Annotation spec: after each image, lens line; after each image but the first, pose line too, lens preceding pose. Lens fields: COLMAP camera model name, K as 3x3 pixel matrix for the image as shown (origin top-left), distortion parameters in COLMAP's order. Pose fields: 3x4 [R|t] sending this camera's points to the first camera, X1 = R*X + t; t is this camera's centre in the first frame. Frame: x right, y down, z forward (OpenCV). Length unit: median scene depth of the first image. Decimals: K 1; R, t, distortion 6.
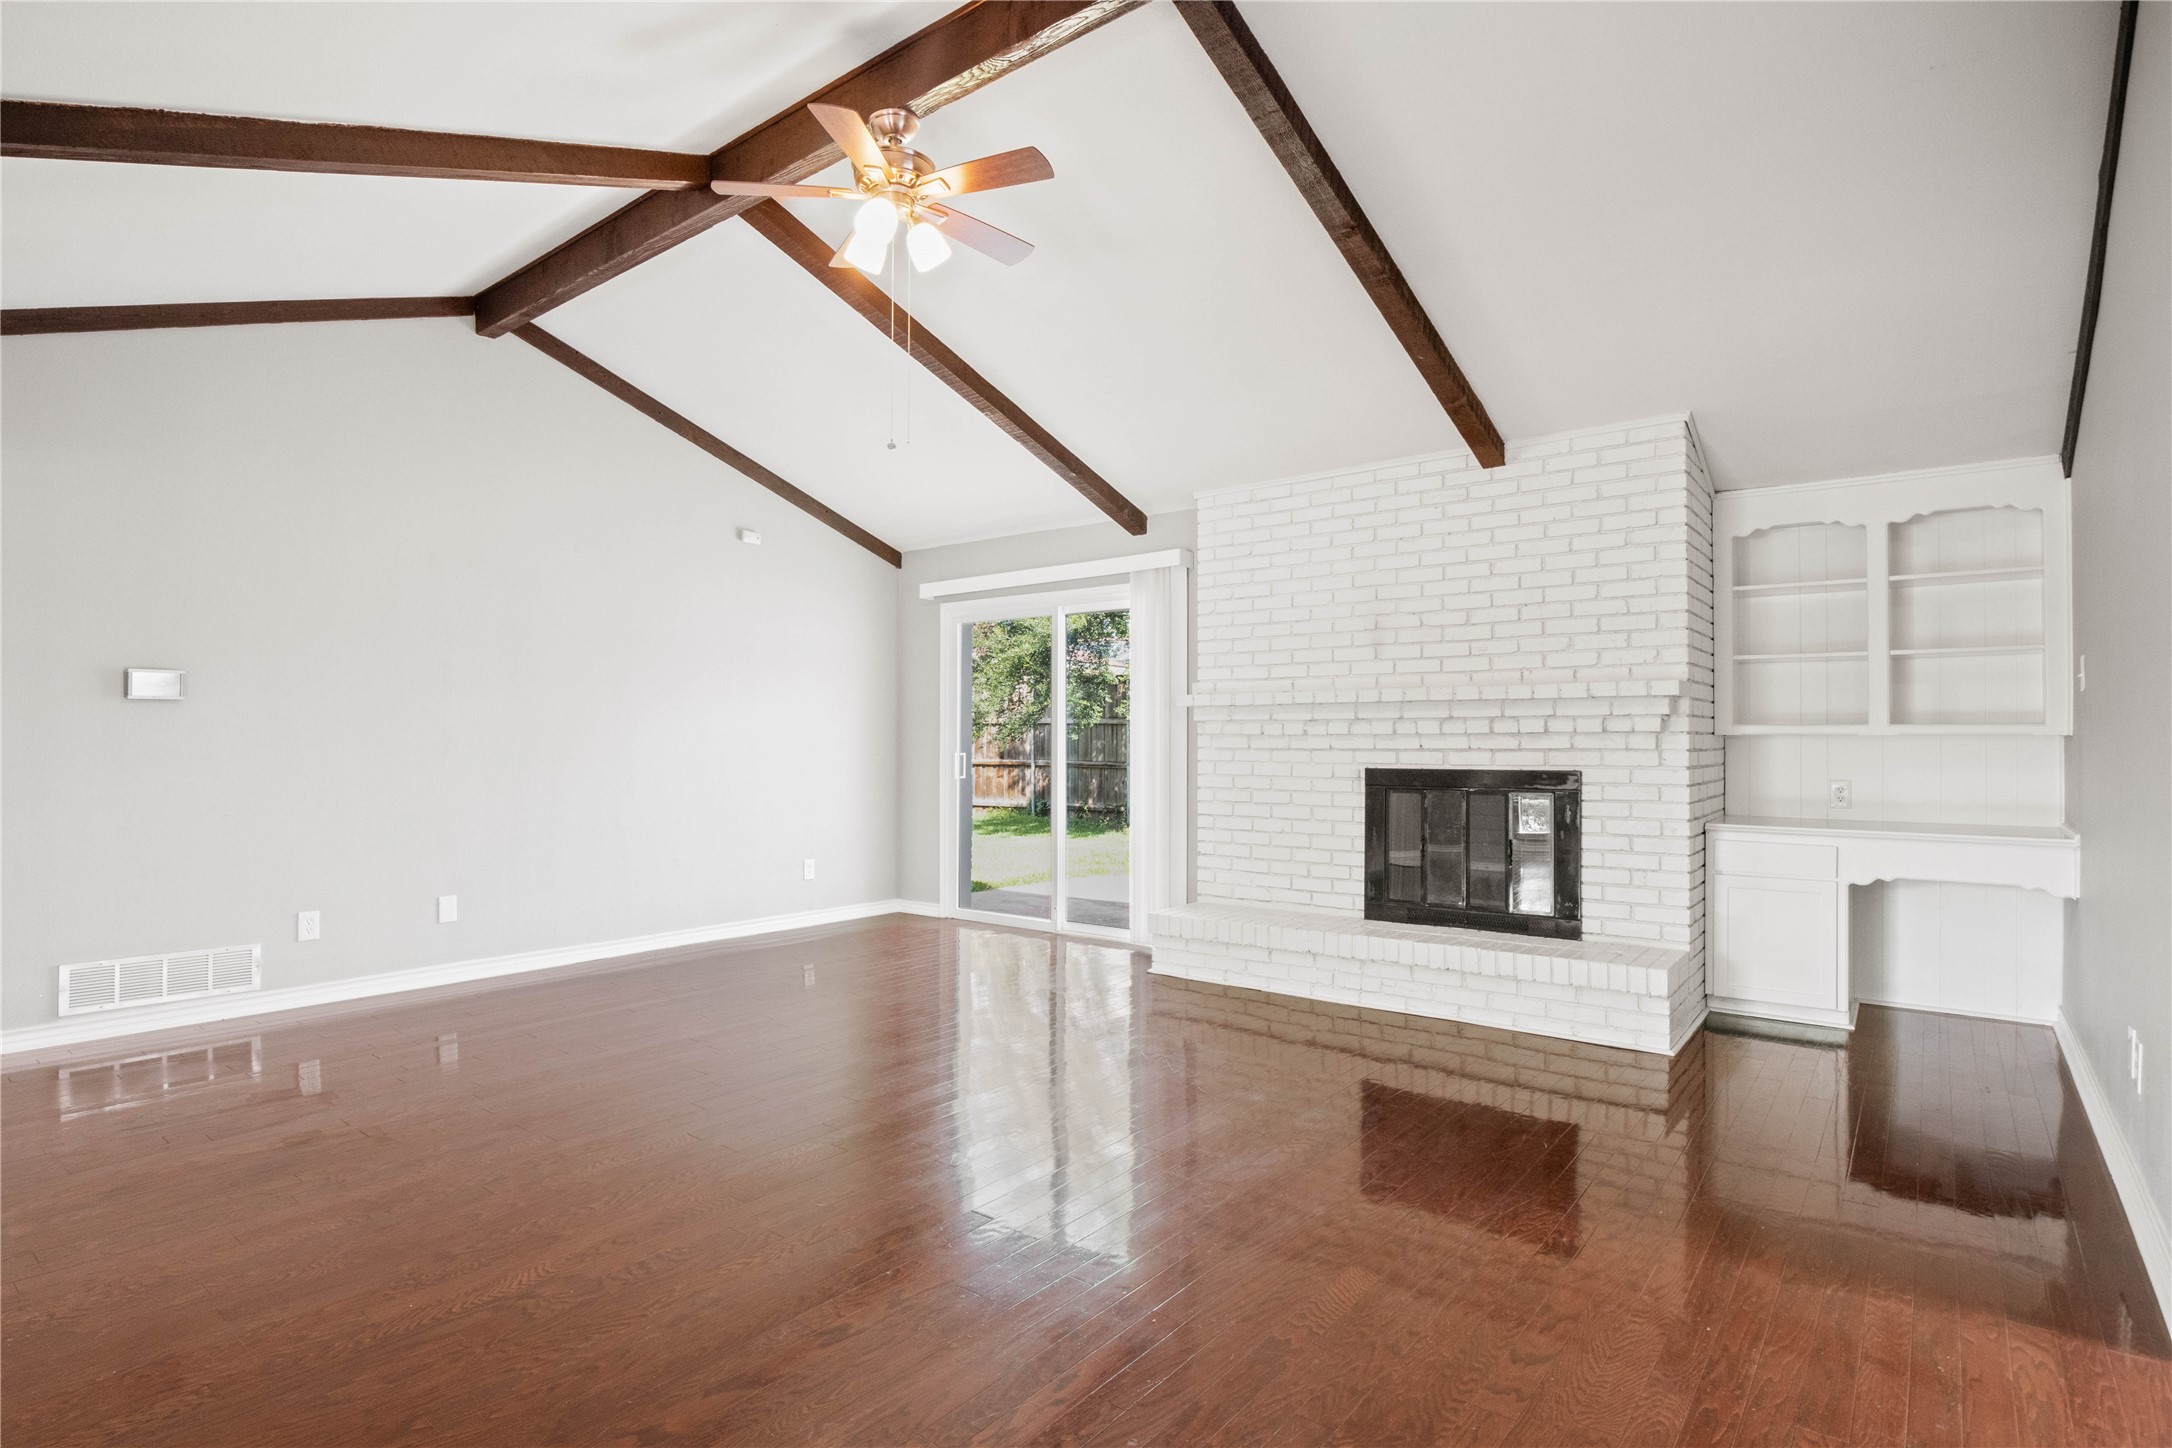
lens RADIAL K [[1098.7, 0, 1082.5], [0, 1098.7, 711.3], [0, 0, 1]] dist [-0.031473, 0.001974]
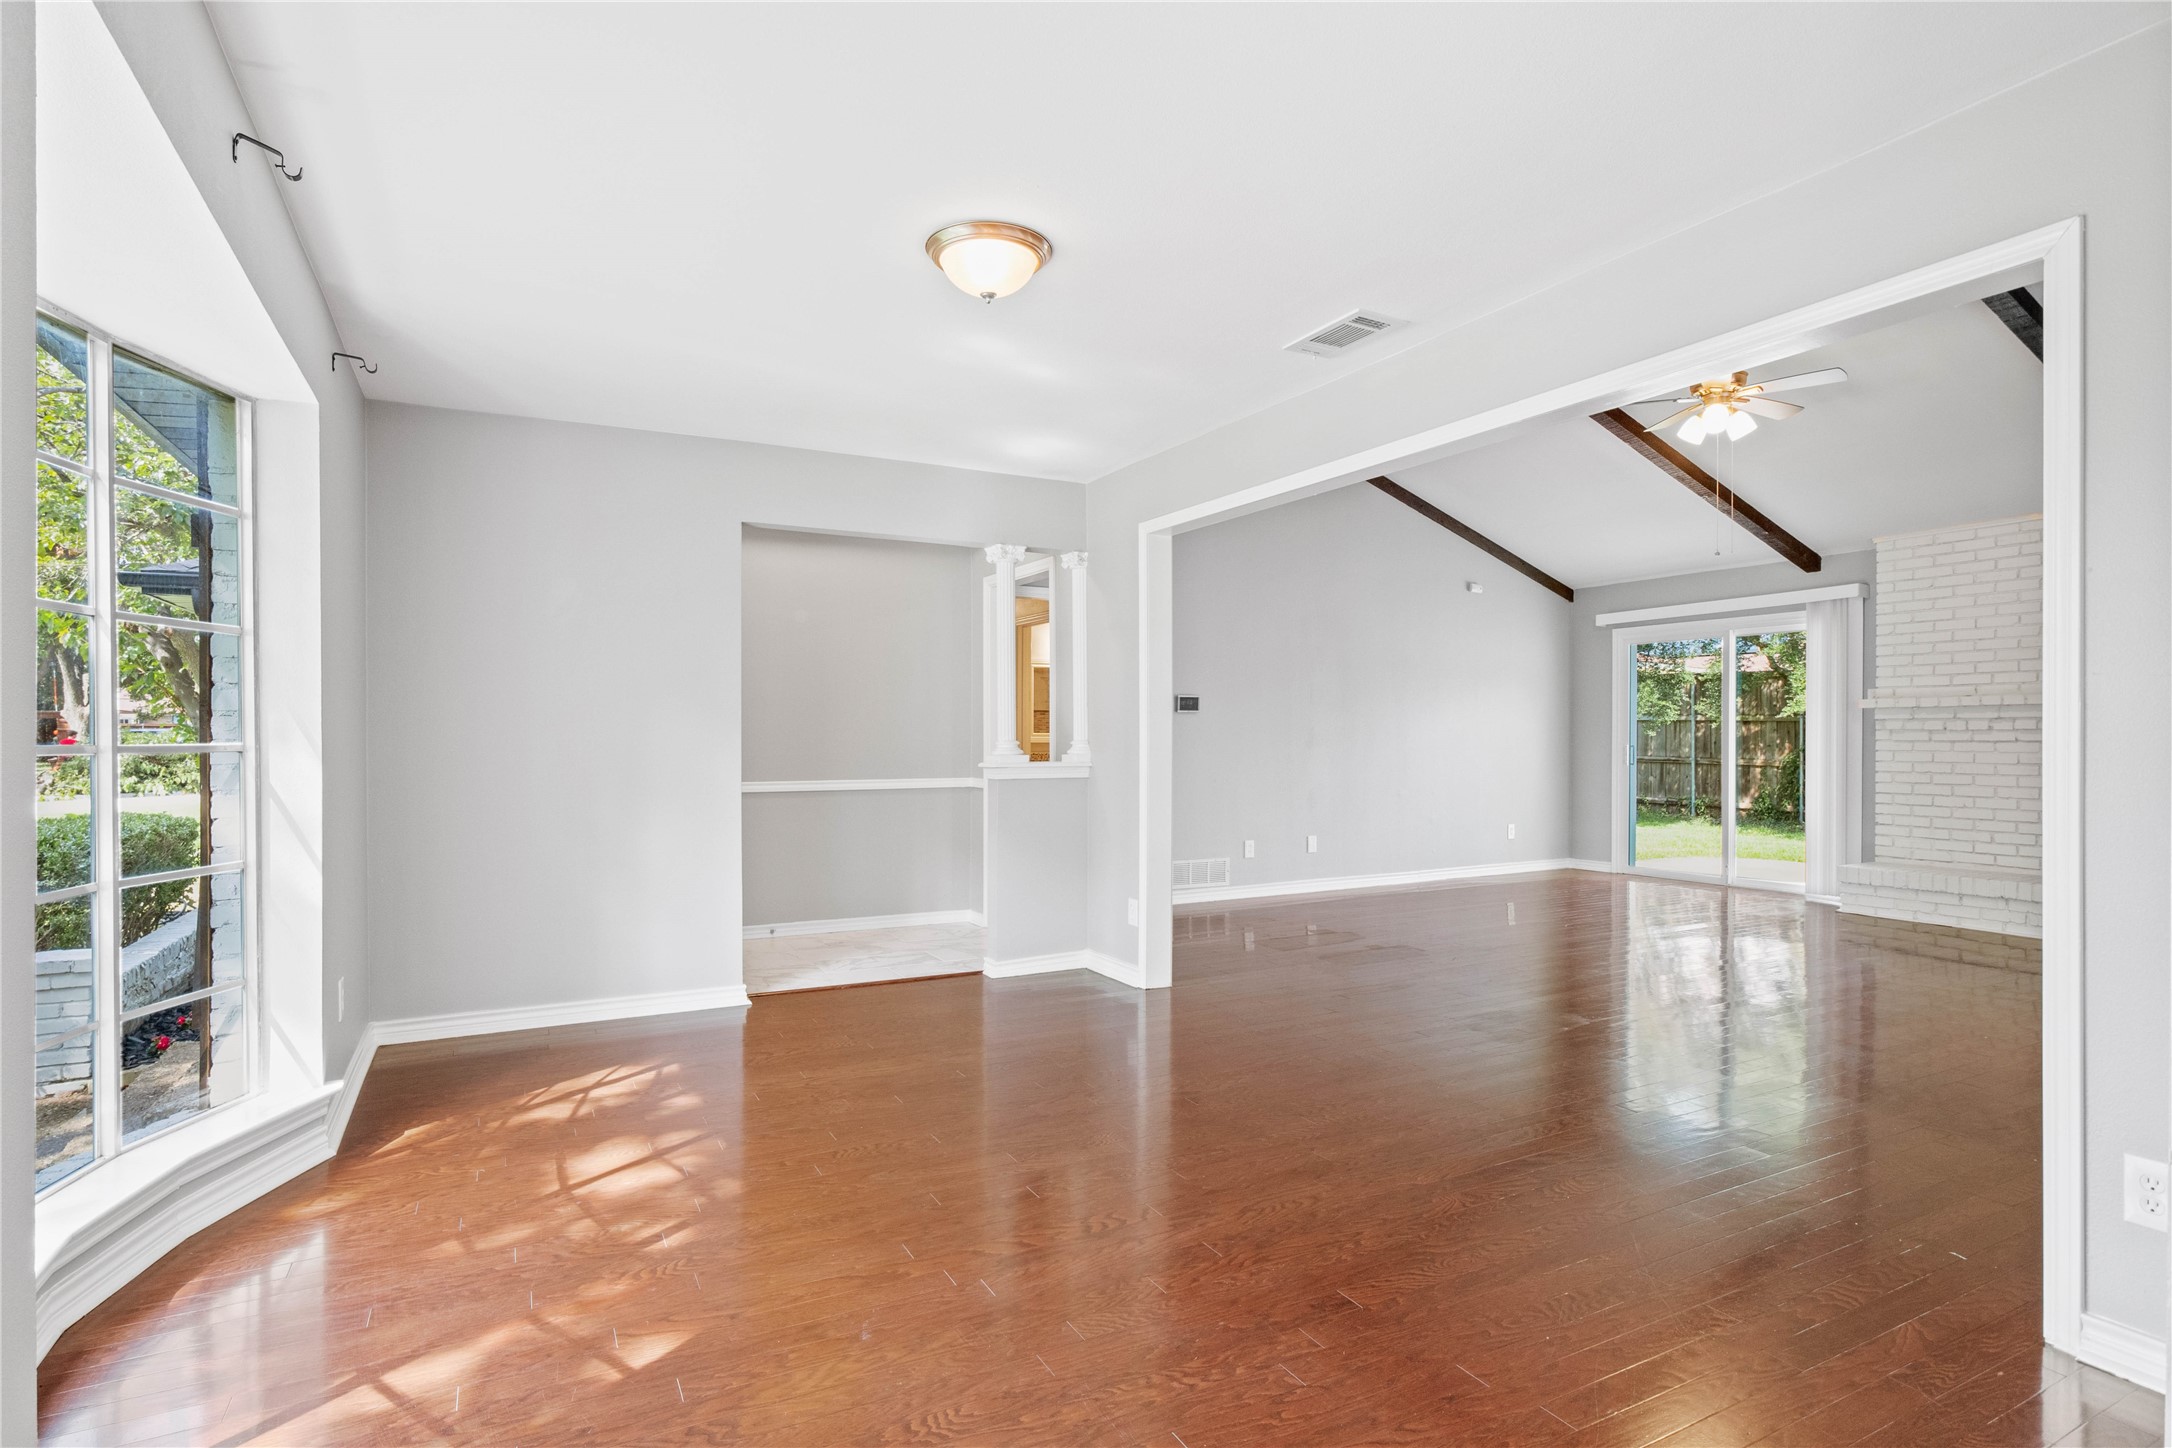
lens RADIAL K [[1089.6, 0, 1126.3], [0, 1089.6, 740.0], [0, 0, 1]] dist [0.023729, 0.000863]
pose [[0.930148, -0.000888, -0.367183, -0.255030], [0.011538, 0.999574, 0.026811, -0.012596], [0.367003, -0.029175, 0.929762, -0.548486]]
